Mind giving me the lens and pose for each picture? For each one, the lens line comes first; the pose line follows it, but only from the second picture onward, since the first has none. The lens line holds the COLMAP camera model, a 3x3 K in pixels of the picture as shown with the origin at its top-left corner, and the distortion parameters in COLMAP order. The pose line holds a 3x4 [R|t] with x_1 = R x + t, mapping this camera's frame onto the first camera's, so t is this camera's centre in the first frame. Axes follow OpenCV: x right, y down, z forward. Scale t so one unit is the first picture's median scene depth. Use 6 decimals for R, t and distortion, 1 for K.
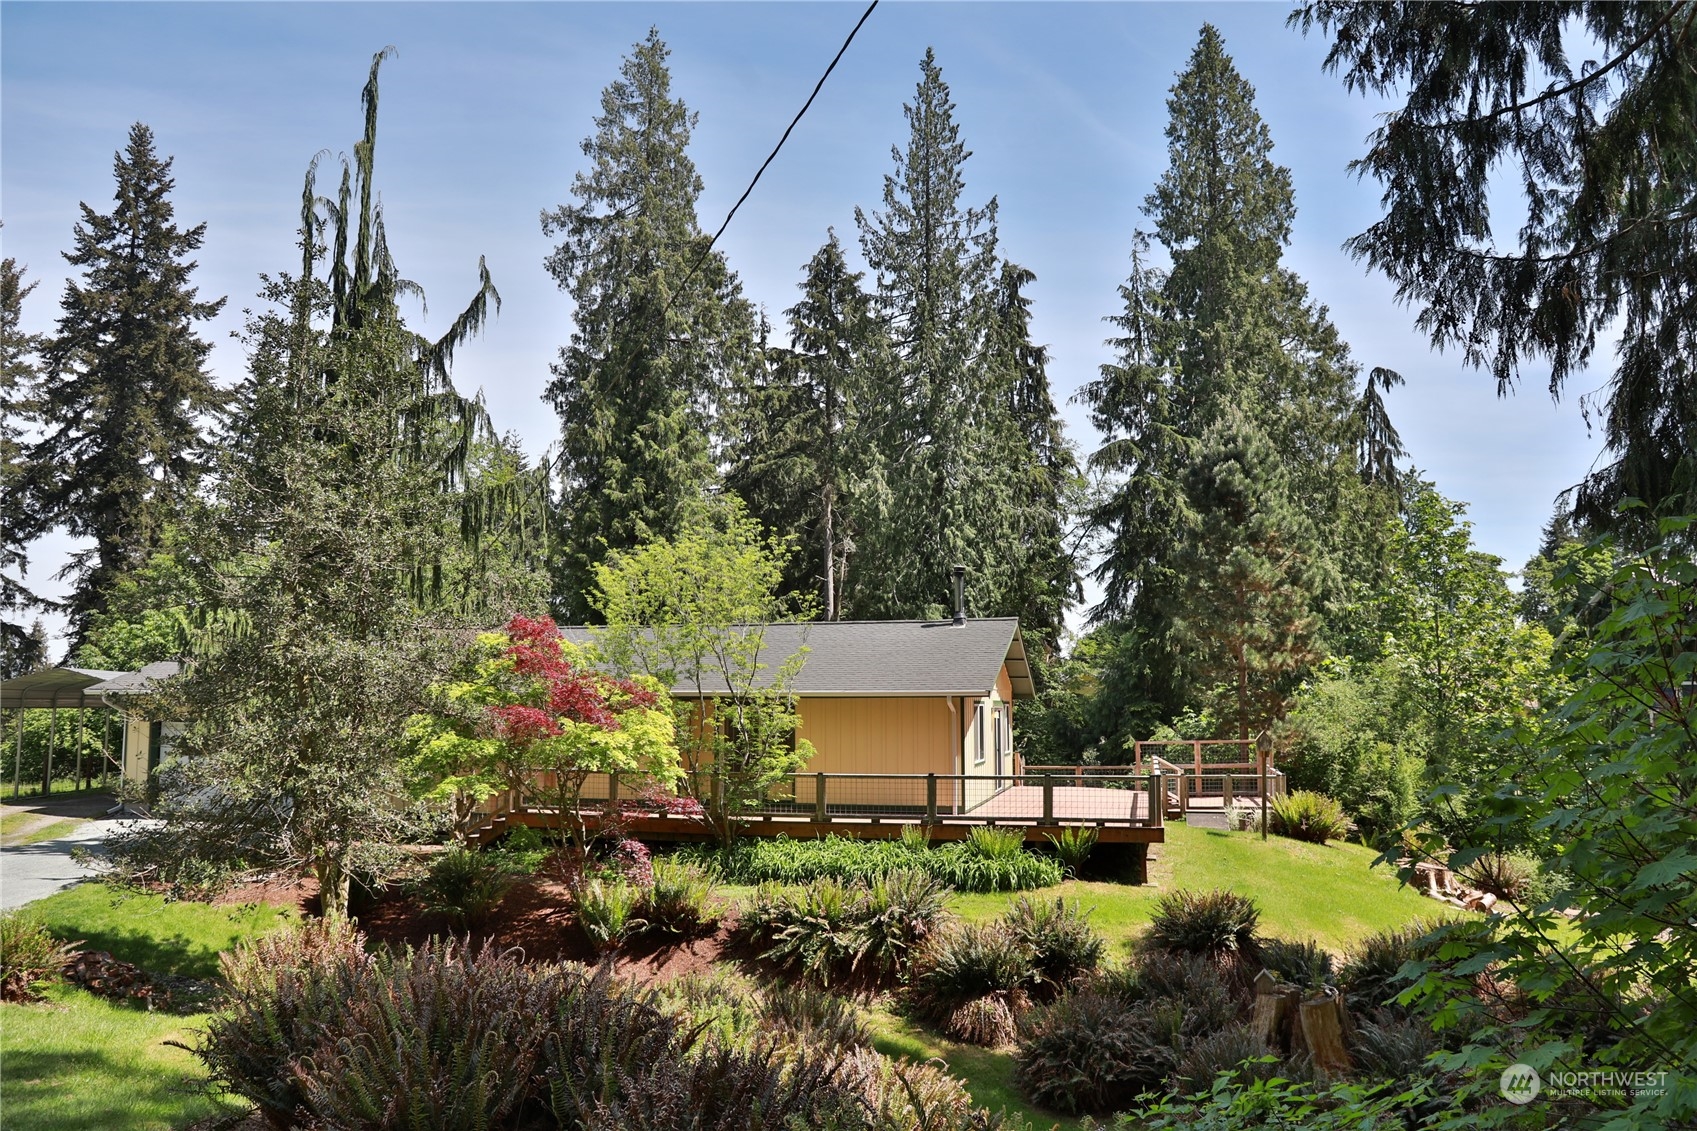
lens RADIAL K [[1159.1, 0, 848.3], [0, 1159.1, 584.9], [0, 0, 1]] dist [-0.150964, 0.122532]
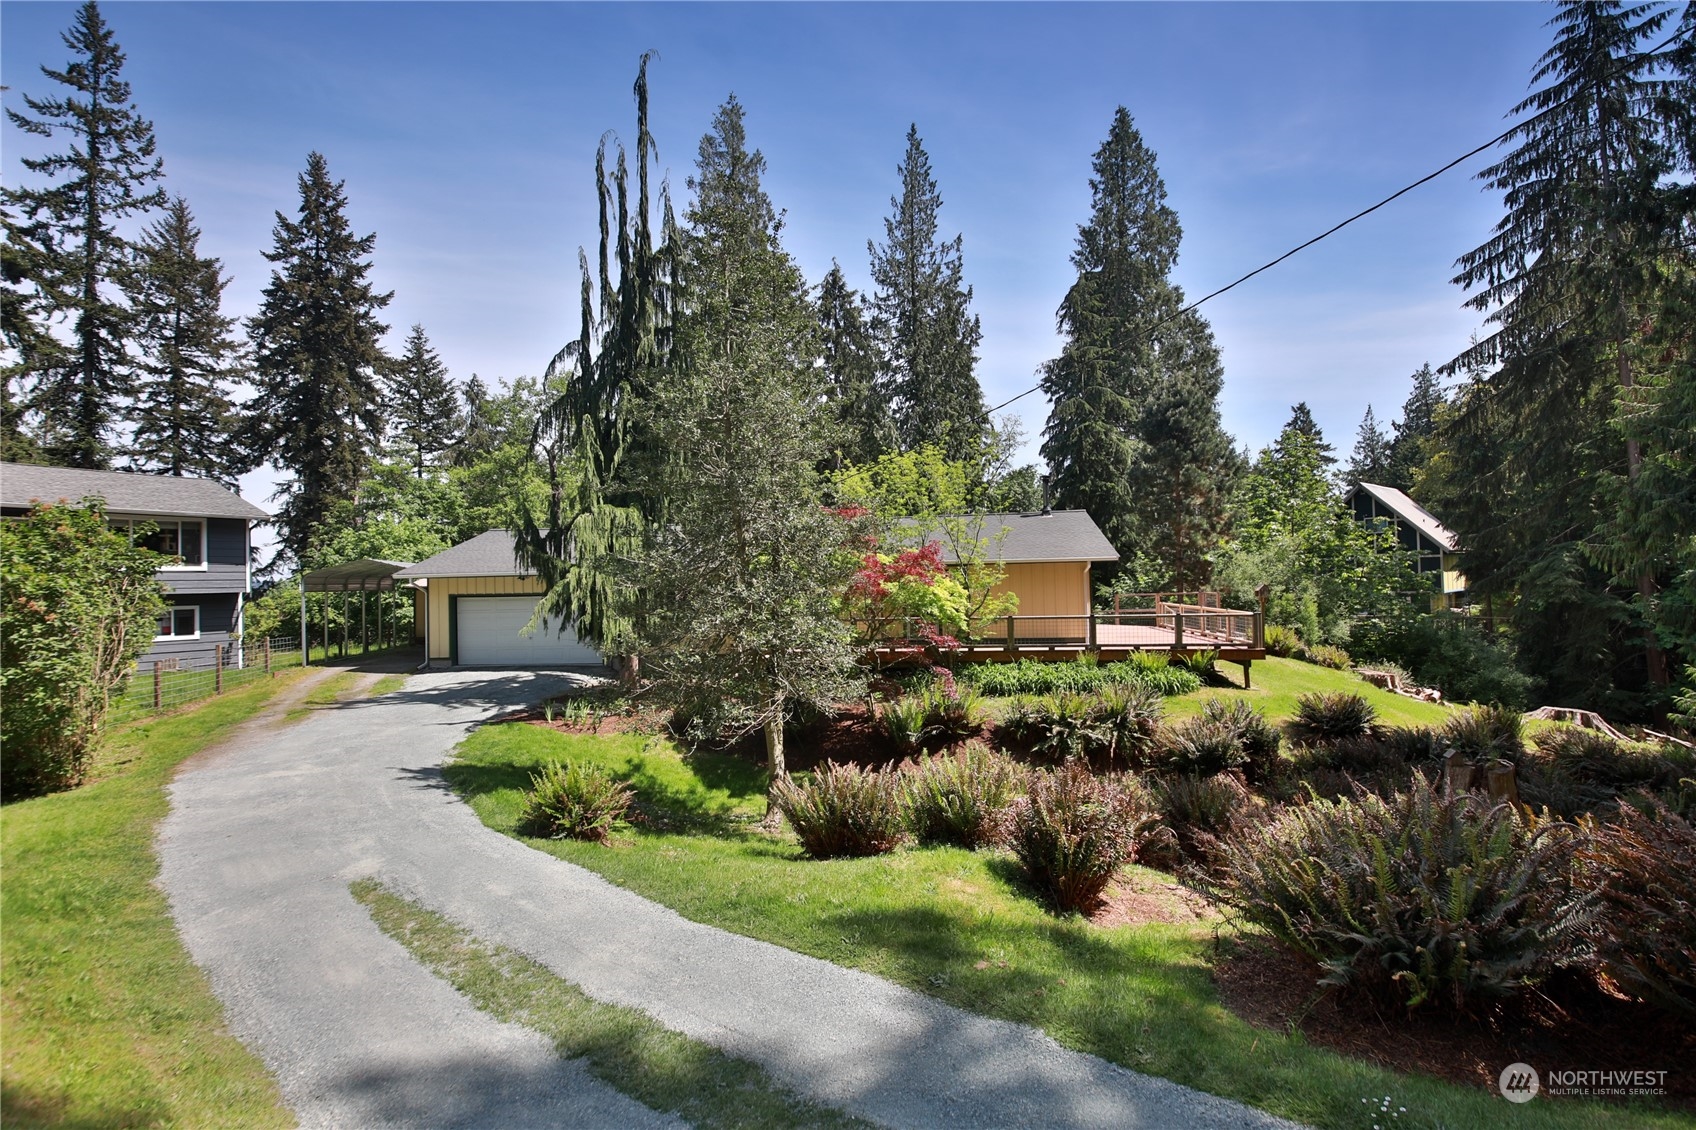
lens RADIAL K [[721.1, 0, 848.0], [0, 721.1, 565.0], [0, 0, 1]] dist [-0.003285, -0.000639]
pose [[0.994861, -0.017453, 0.099730, -0.111731], [0.009500, 0.996776, 0.079672, 0.010106], [-0.100799, -0.078315, 0.991820, 0.053262]]
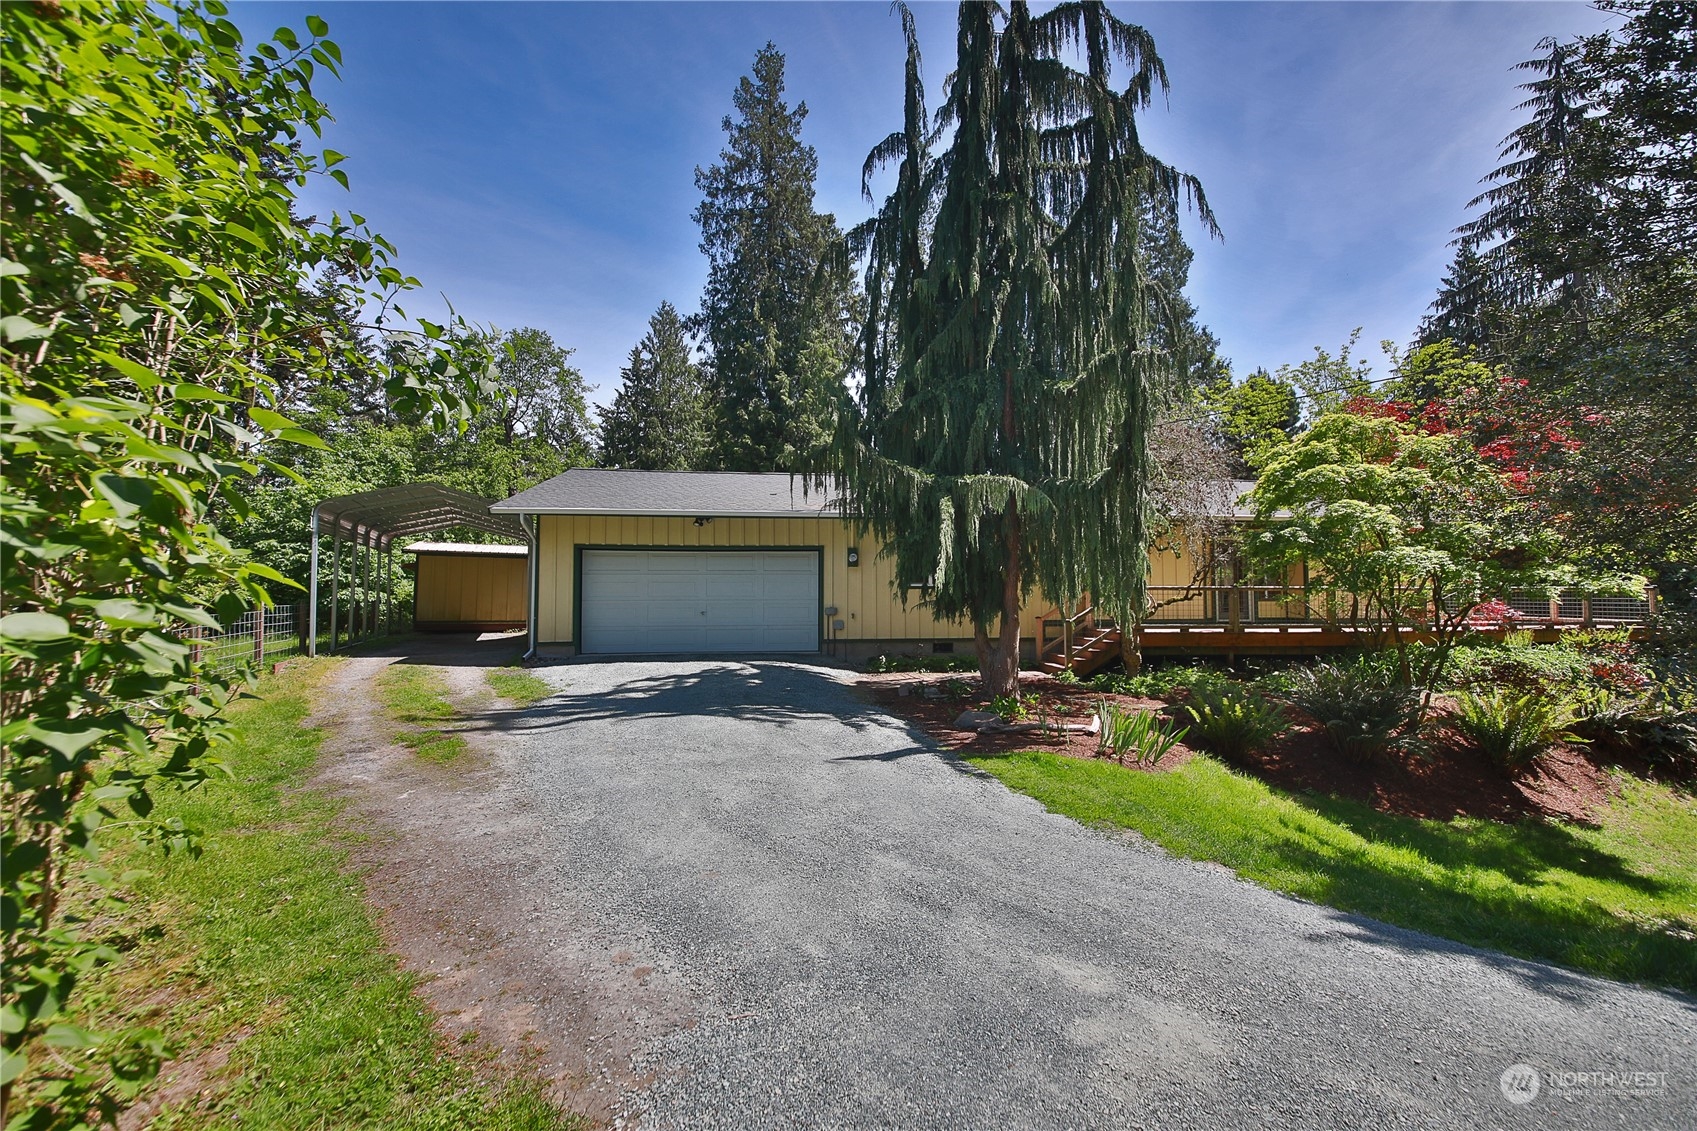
lens RADIAL K [[646.3, 0, 848.5], [0, 646.3, 565.5], [0, 0, 1]] dist [-0.011755, 0.000040]
pose [[0.949470, 0.016489, 0.313424, -0.263335], [-0.034996, 0.997954, 0.053513, 0.046255], [-0.311900, -0.061777, 0.948104, 0.212655]]
